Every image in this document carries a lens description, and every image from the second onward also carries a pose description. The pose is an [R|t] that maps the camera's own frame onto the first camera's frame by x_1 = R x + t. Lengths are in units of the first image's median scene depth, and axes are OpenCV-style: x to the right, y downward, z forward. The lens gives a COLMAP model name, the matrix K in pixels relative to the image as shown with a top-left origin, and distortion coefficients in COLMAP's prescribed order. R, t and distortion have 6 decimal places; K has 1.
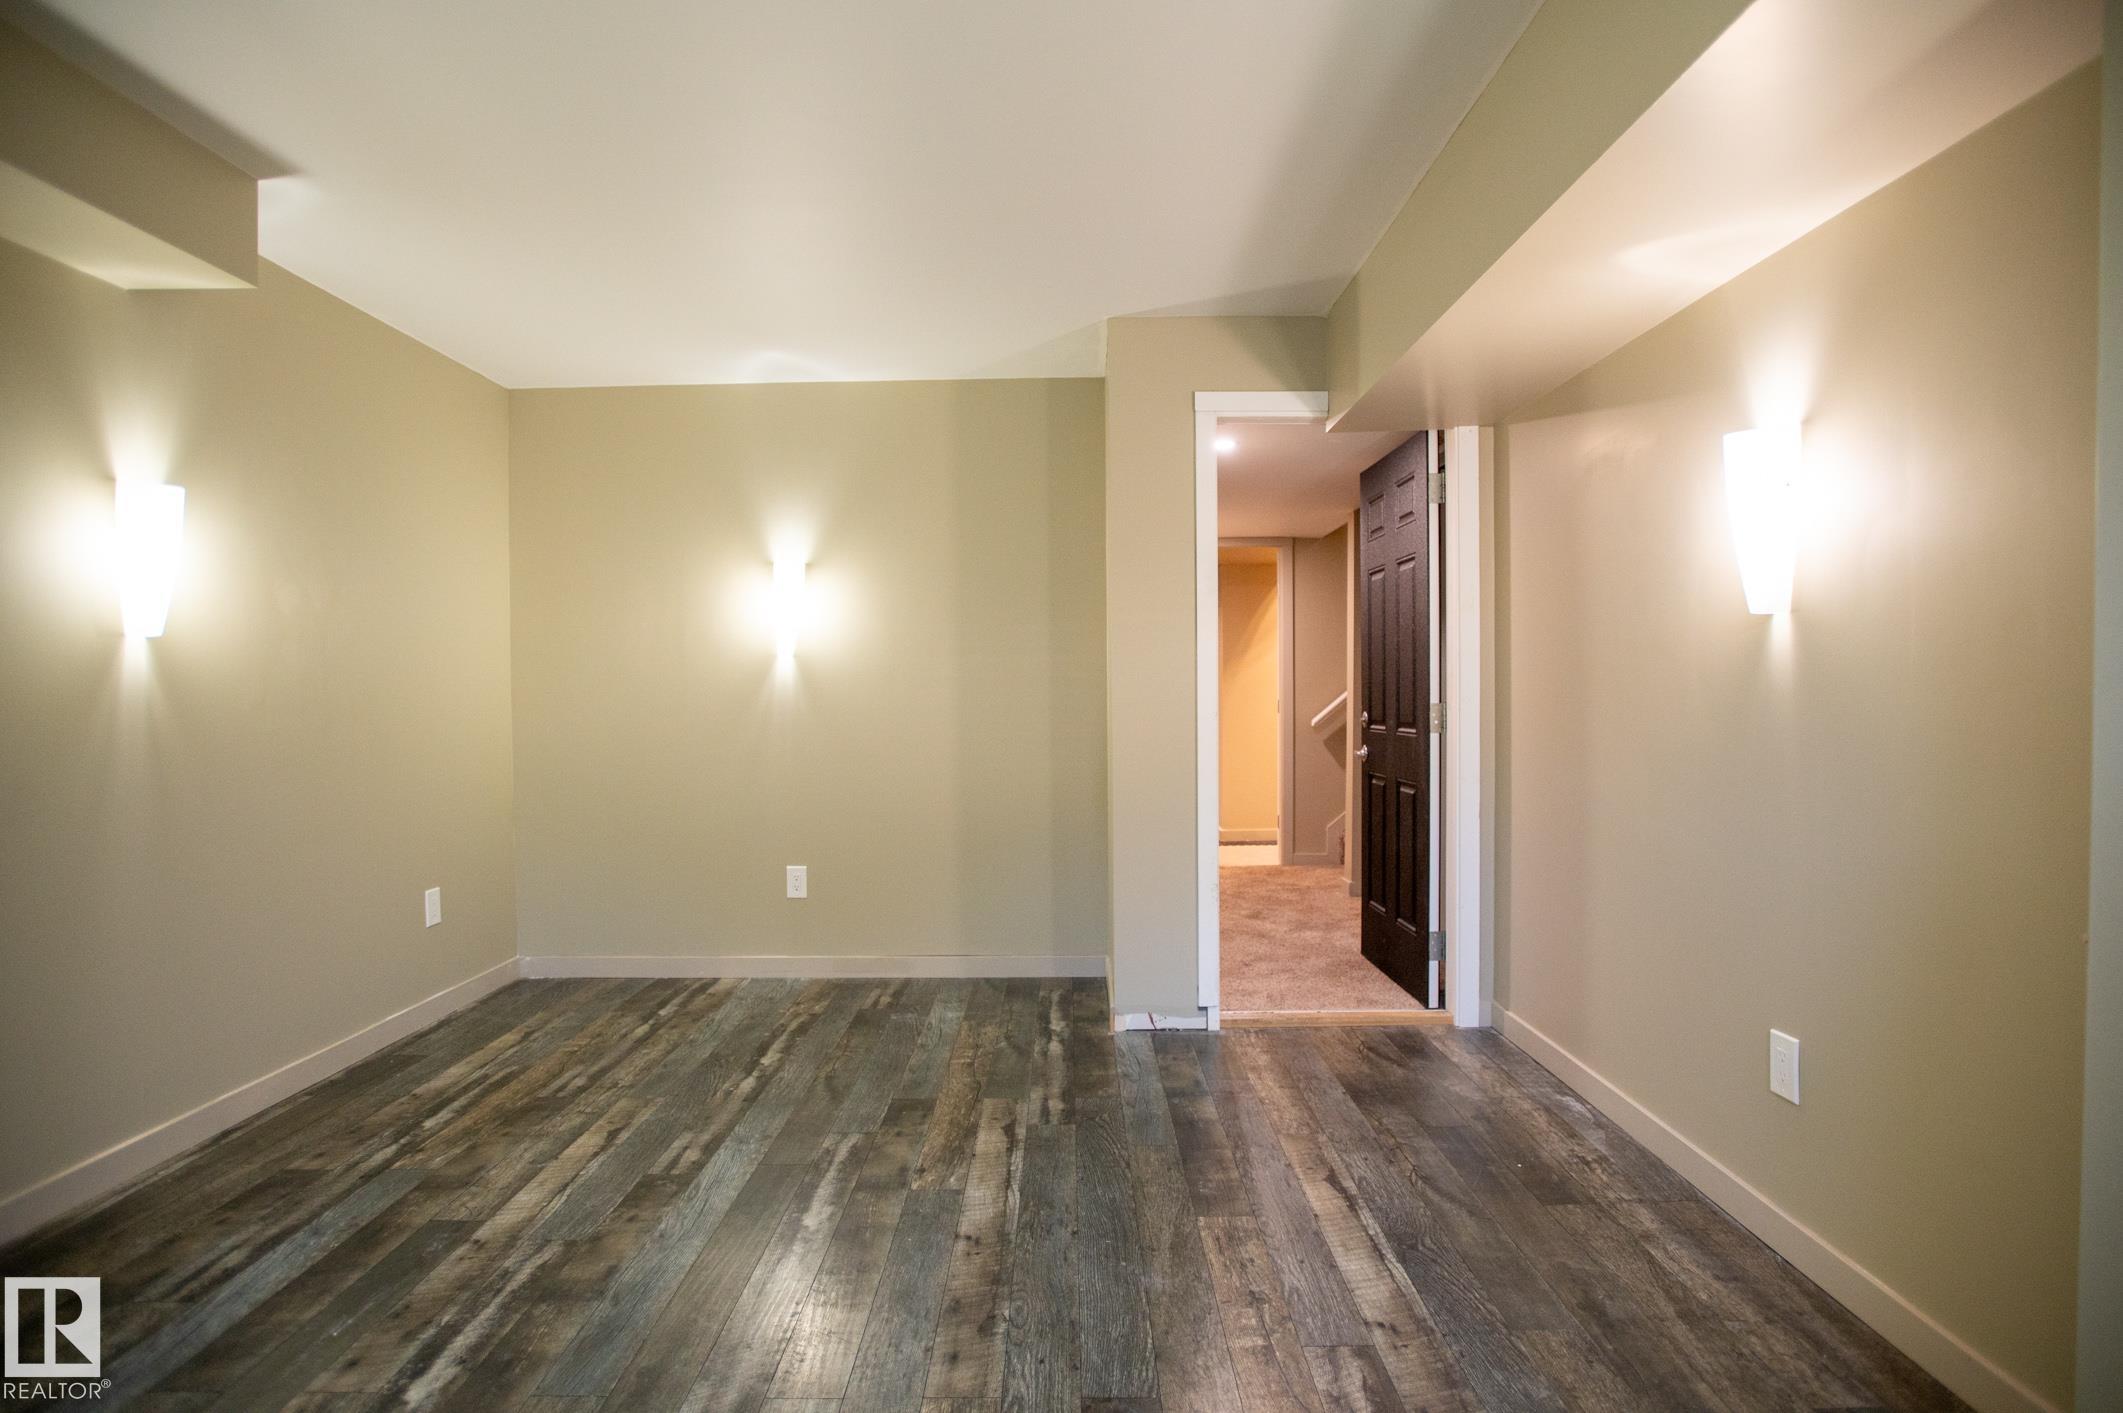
lens RADIAL K [[1098.0, 0, 1056.2], [0, 1098.0, 714.2], [0, 0, 1]] dist [0.005661, -0.000334]
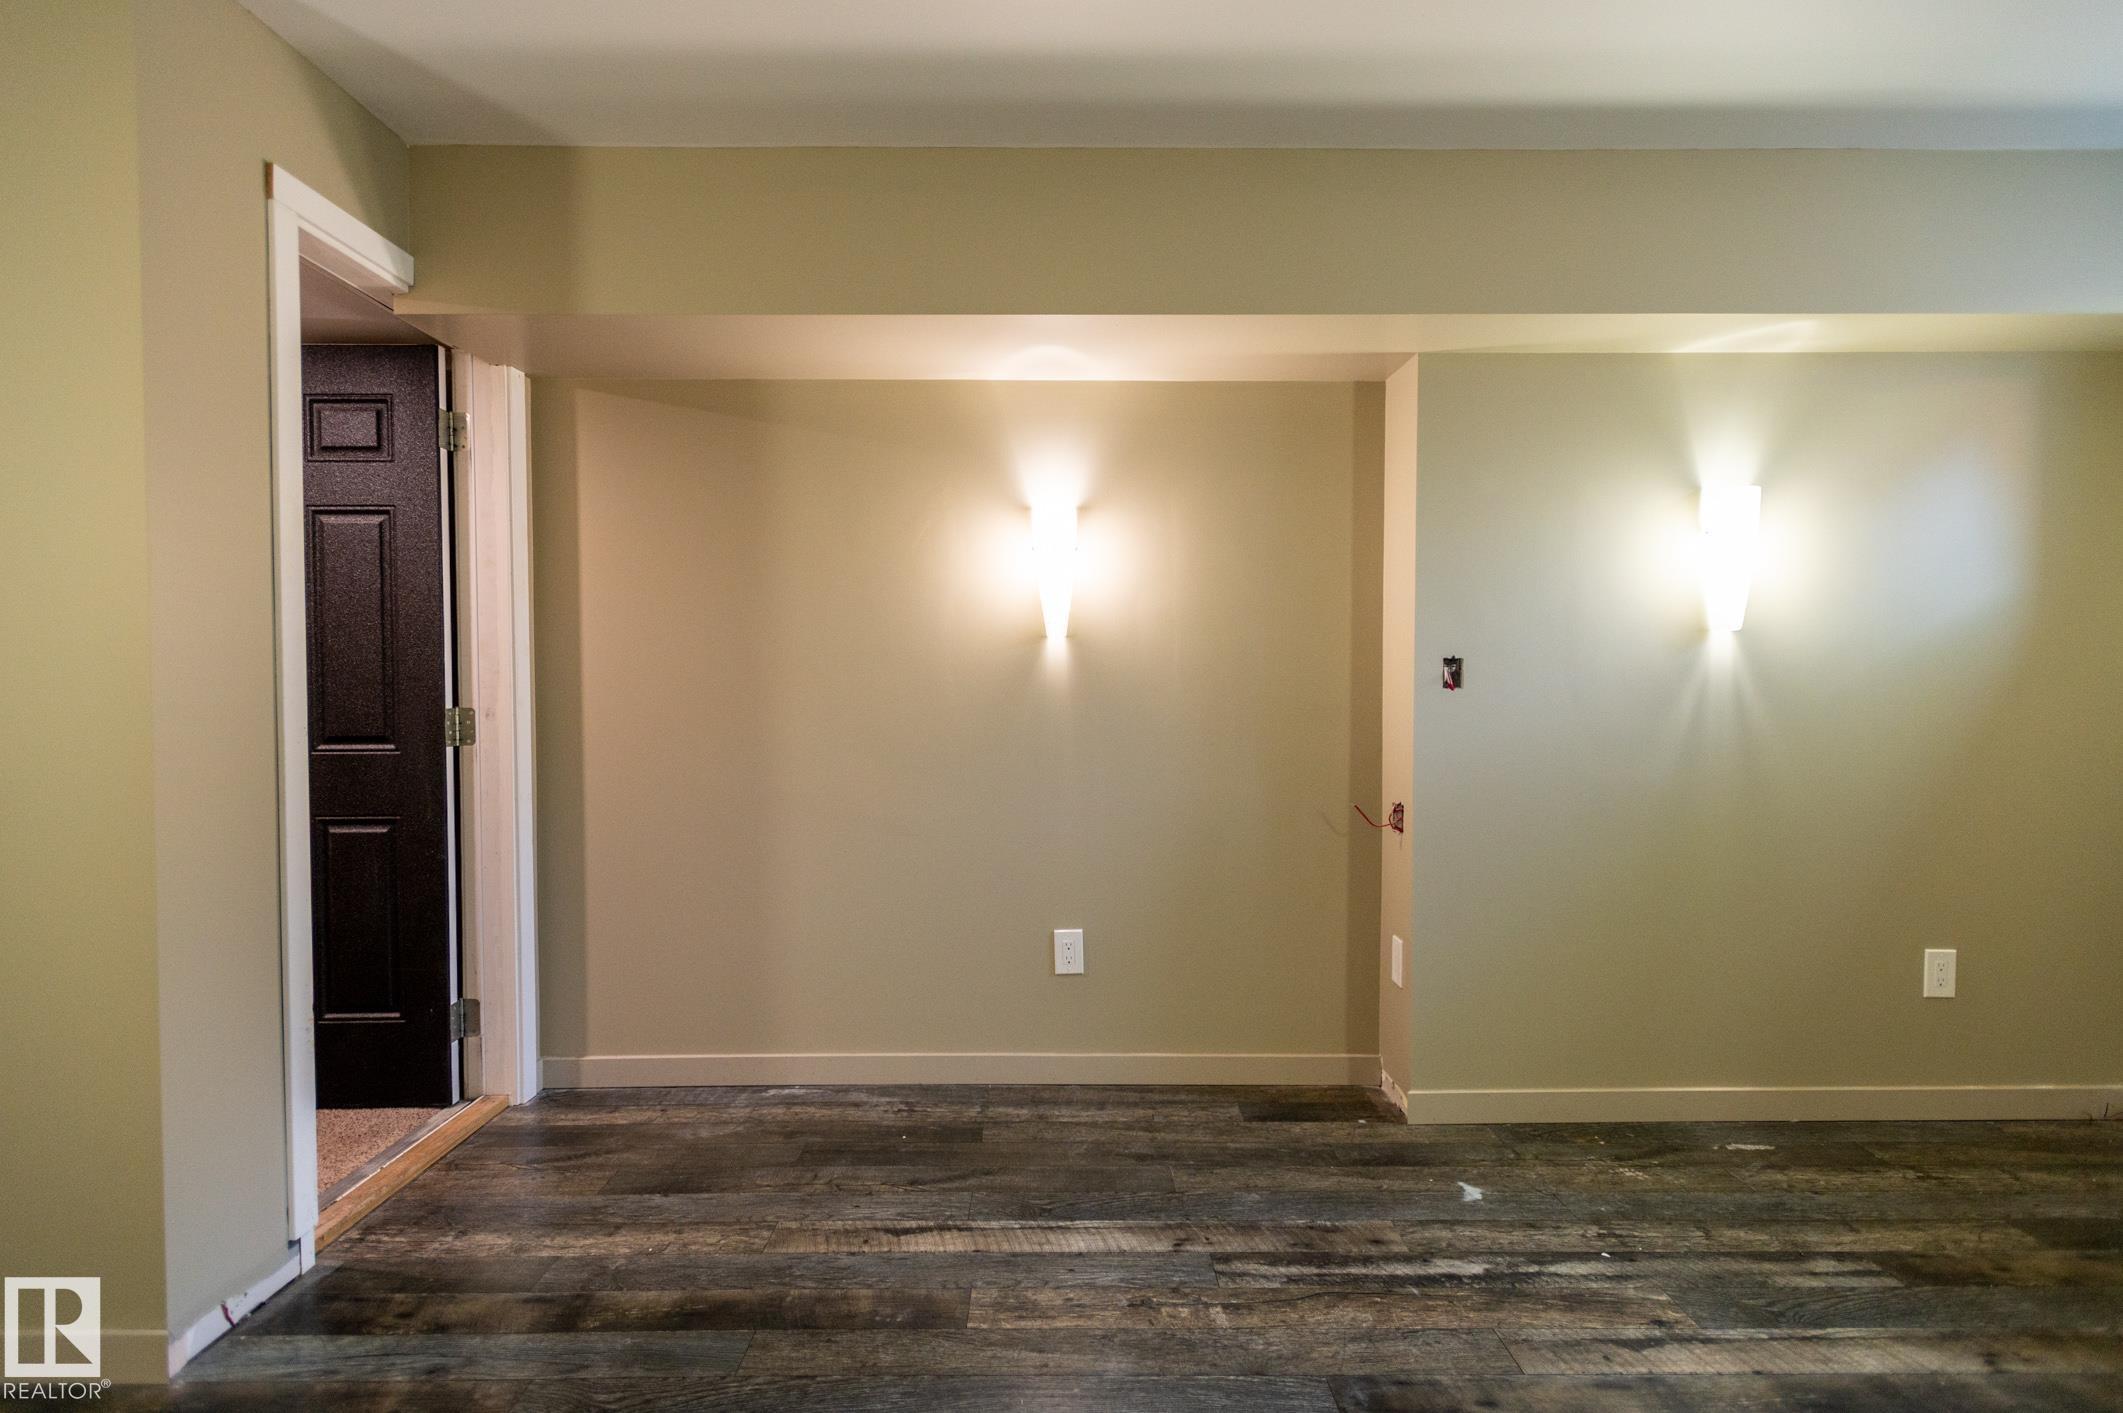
lens RADIAL K [[1098.0, 0, 1055.5], [0, 1098.0, 689.6], [0, 0, 1]] dist [0.005661, -0.000334]
pose [[-0.012997, 0.006561, 0.999894, -0.630152], [0.026067, 0.999641, -0.006221, -0.008581], [-0.999576, 0.025983, -0.013163, 0.847650]]
